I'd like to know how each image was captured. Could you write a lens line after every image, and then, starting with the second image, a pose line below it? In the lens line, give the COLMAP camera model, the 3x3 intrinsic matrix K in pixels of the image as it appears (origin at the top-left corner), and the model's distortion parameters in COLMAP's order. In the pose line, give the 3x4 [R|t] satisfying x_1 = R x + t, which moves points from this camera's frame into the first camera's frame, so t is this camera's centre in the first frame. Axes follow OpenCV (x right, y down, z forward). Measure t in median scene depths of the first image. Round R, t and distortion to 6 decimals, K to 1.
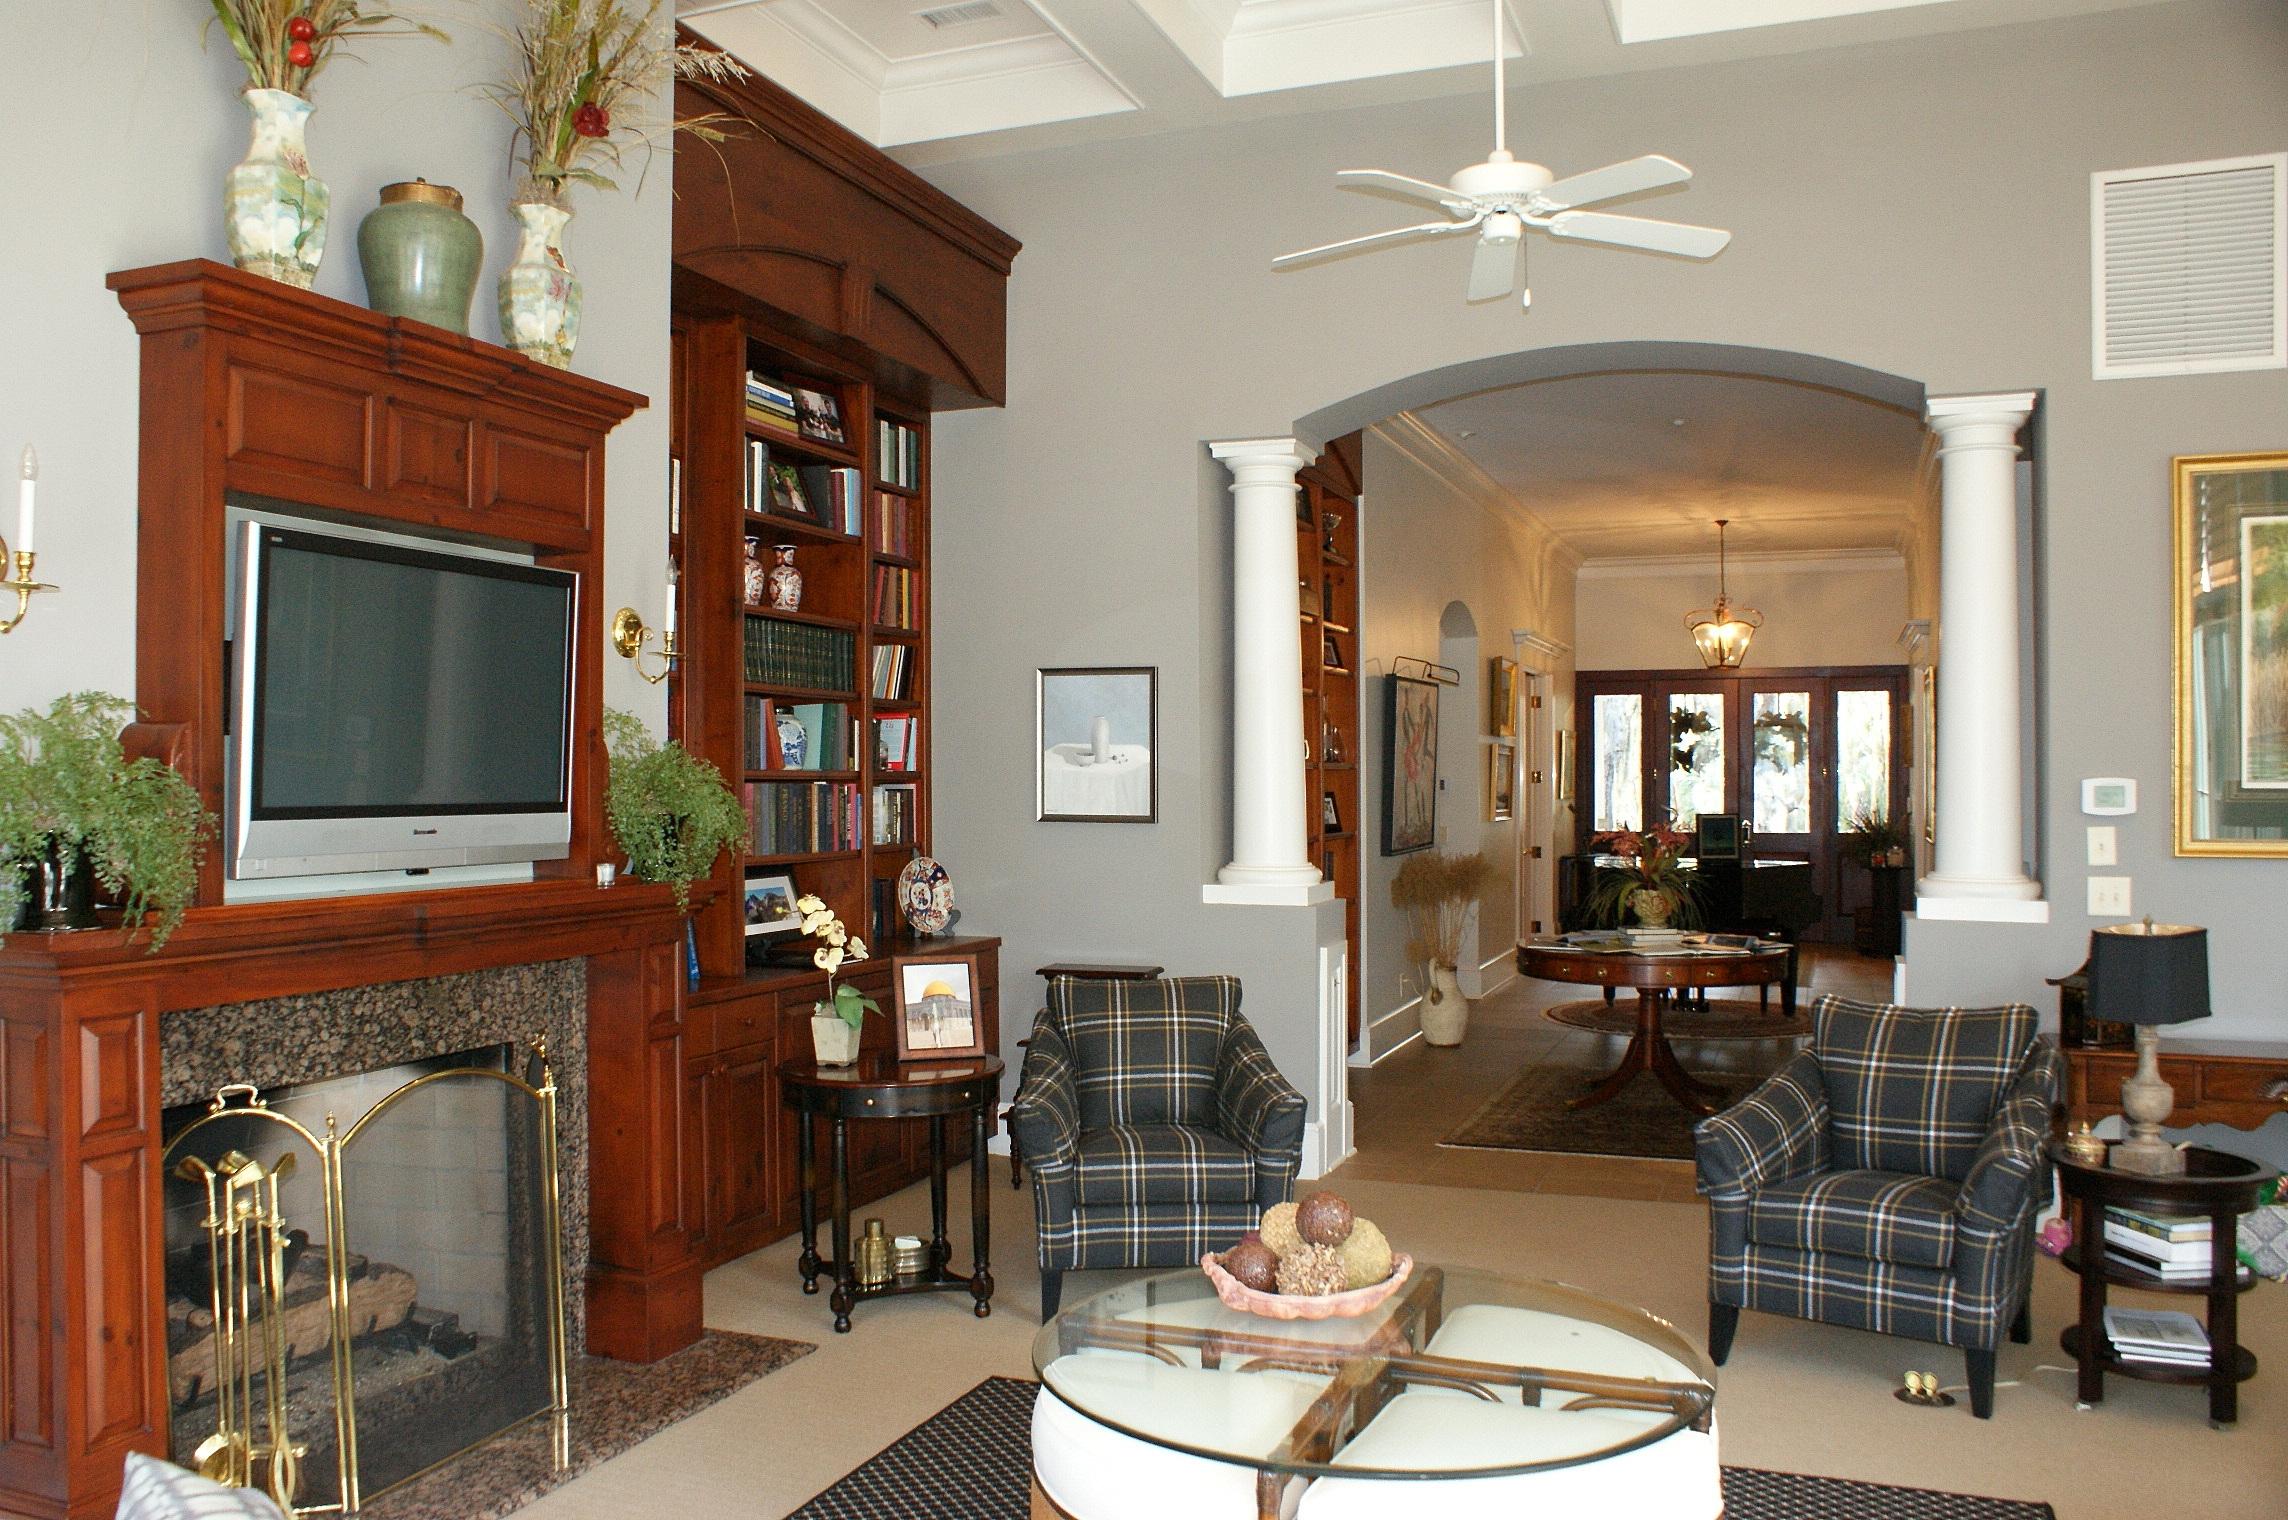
lens RADIAL K [[1801.4, 0, 1122.2], [0, 1801.4, 766.4], [0, 0, 1]] dist [-0.156120, 0.133810]
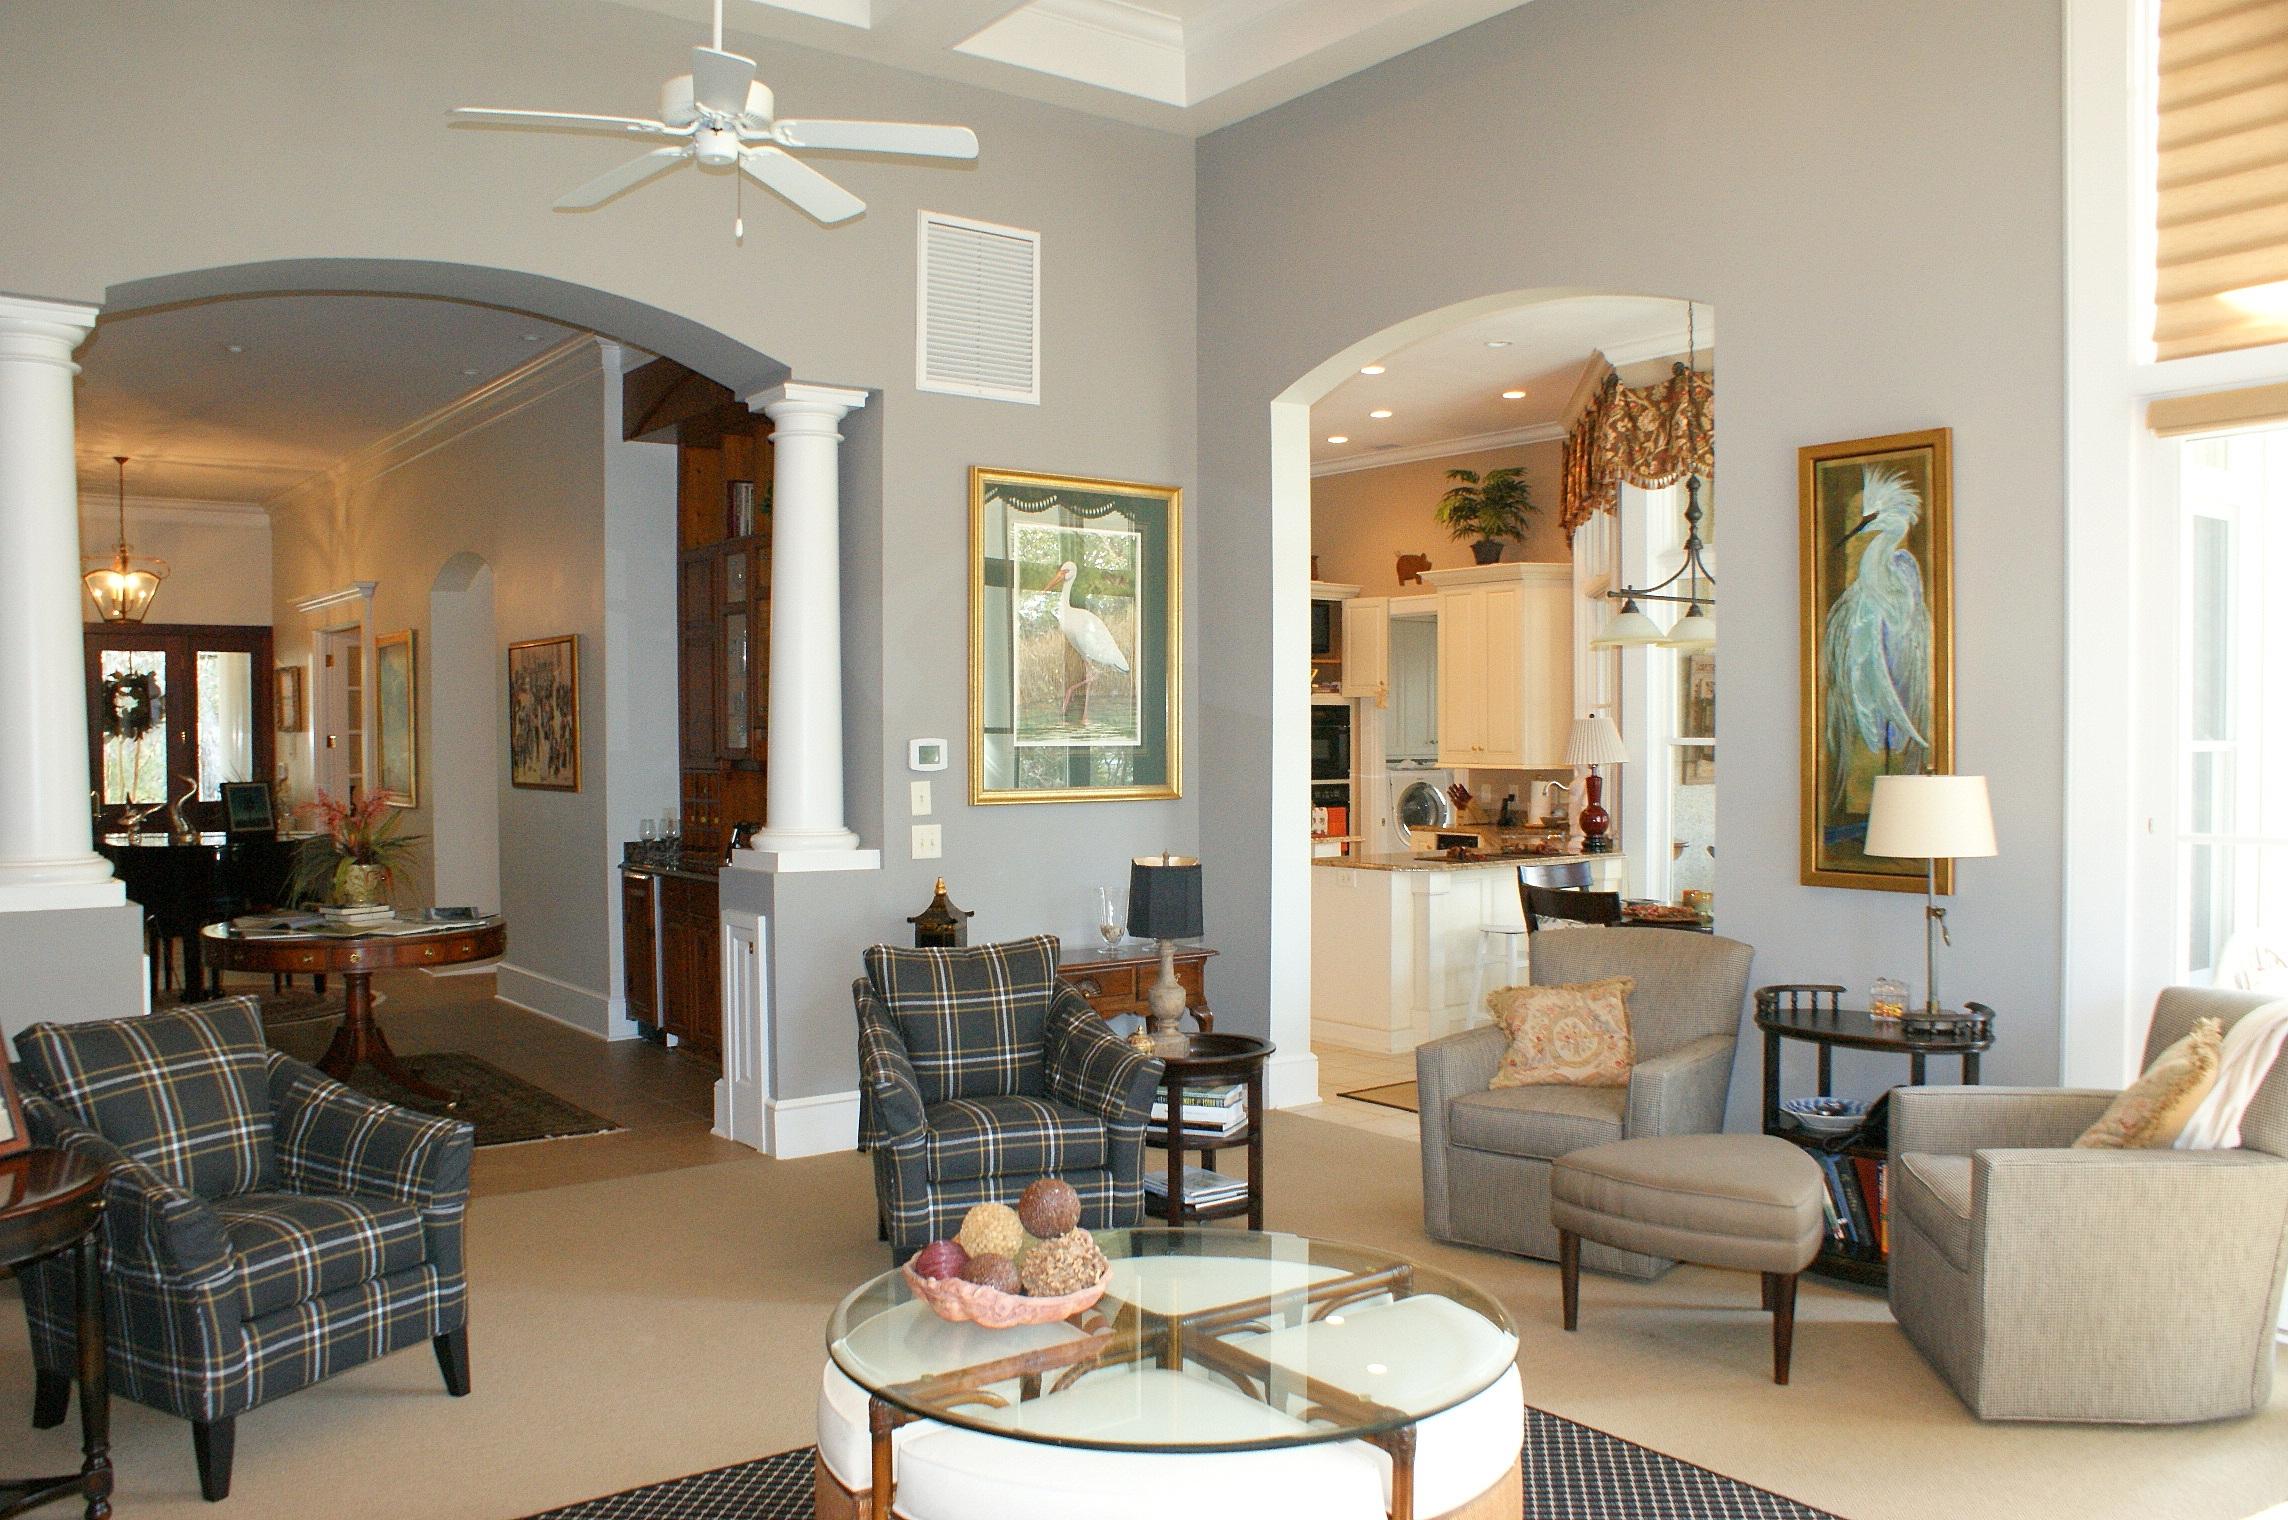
lens RADIAL K [[1801.4, 0, 1129.9], [0, 1801.4, 756.9], [0, 0, 1]] dist [-0.156120, 0.133810]
pose [[0.523086, -0.012330, 0.852190, -0.372087], [0.000567, 0.999900, 0.014119, 0.001936], [-0.852279, -0.006902, 0.523041, 0.265421]]
